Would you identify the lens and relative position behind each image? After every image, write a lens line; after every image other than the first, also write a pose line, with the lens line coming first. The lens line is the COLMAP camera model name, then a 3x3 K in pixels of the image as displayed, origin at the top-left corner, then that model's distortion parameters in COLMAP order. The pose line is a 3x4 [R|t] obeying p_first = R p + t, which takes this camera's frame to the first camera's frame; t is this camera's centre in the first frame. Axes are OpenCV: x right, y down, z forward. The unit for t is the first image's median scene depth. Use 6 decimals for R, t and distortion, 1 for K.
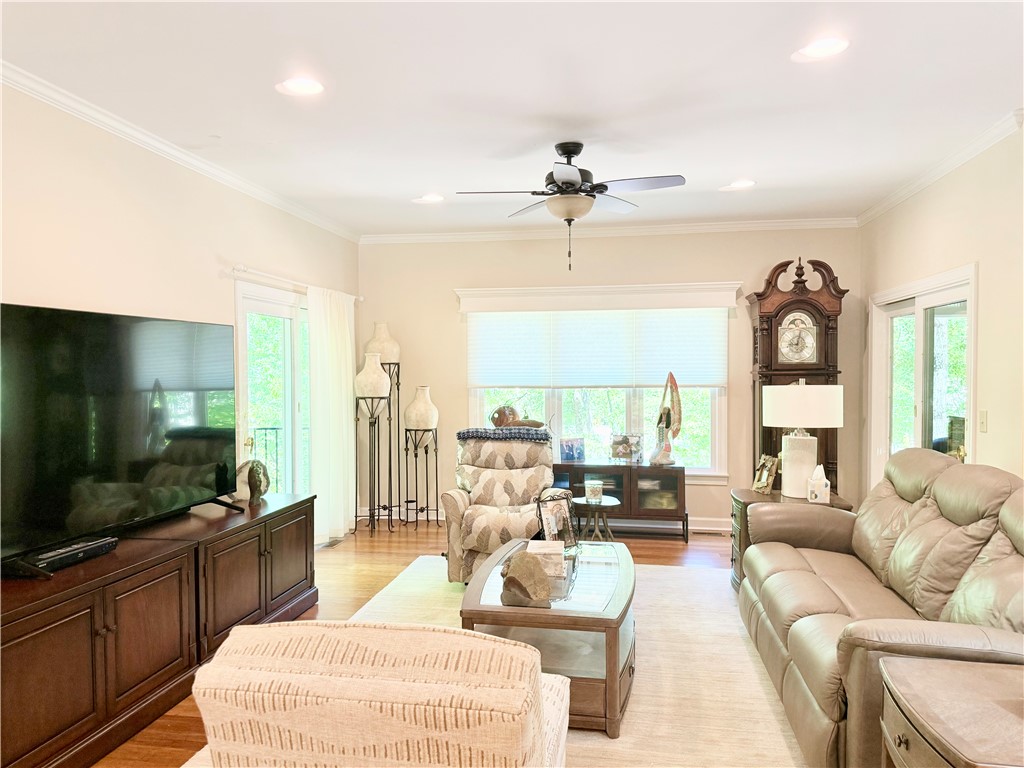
lens RADIAL K [[736.8, 0, 503.0], [0, 736.8, 388.9], [0, 0, 1]] dist [0.048802, -0.057121]
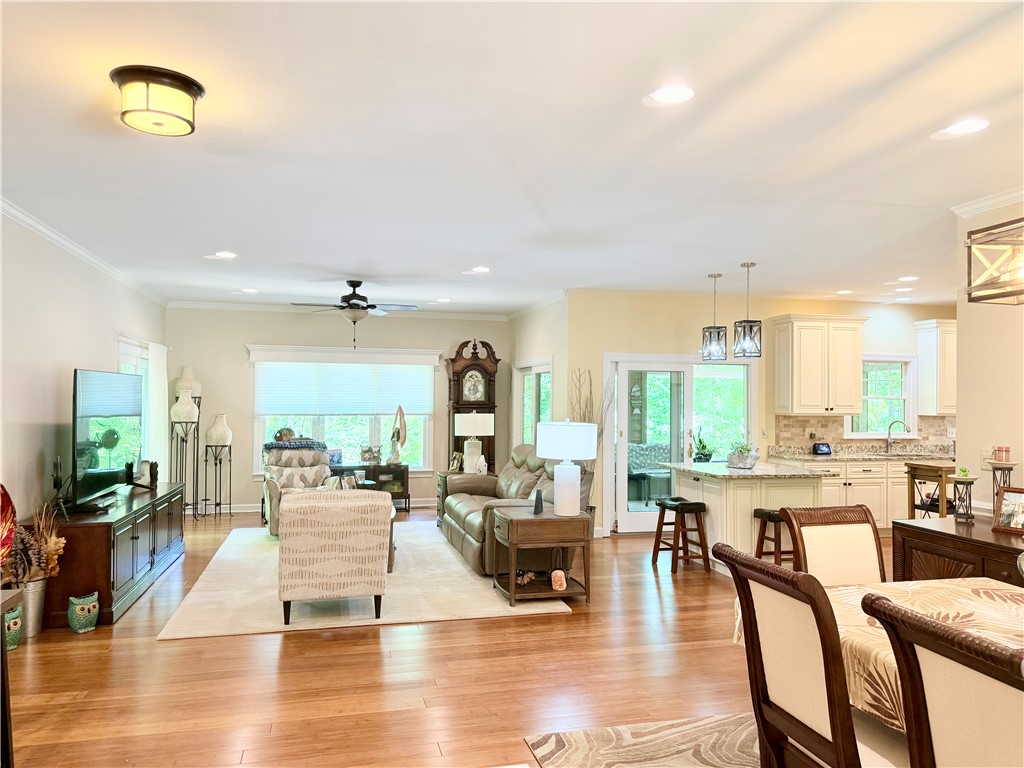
lens RADIAL K [[736.8, 0, 516.3], [0, 736.8, 388.1], [0, 0, 1]] dist [0.048802, -0.057121]
pose [[0.911665, 0.016979, 0.410583, -0.209721], [0.000018, 0.999144, -0.041357, 0.005870], [-0.410934, 0.037711, 0.910885, -0.585506]]
